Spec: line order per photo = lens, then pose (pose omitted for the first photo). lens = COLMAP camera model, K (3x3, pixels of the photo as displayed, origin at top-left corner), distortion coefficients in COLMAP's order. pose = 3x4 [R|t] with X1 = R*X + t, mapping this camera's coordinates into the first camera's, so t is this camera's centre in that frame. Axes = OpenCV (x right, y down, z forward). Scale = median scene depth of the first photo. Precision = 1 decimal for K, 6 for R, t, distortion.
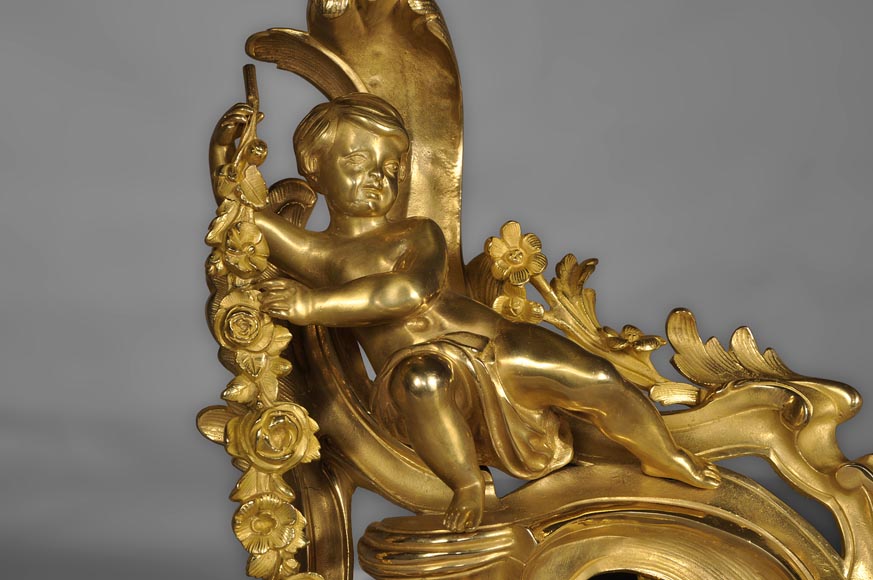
lens RADIAL K [[2123.9, 0, 436.9], [0, 2123.9, 289.3], [0, 0, 1]] dist [0.489349, 0.000000]
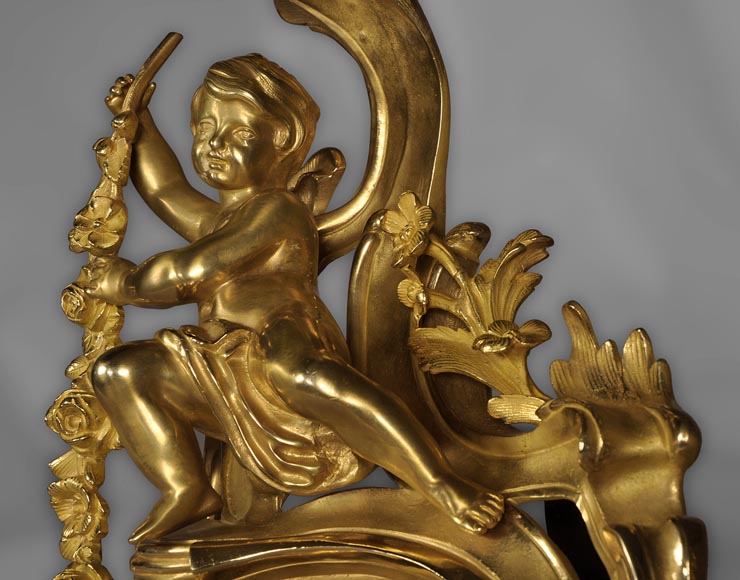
lens RADIAL K [[1918.1, 0, 372.1], [0, 1918.1, 286.9], [0, 0, 1]] dist [0.548109, 0.000000]
pose [[0.573146, 0.027986, -0.818975, 0.694079], [-0.012834, 0.999601, 0.025177, -0.014067], [0.819352, -0.003920, 0.573277, 0.582397]]
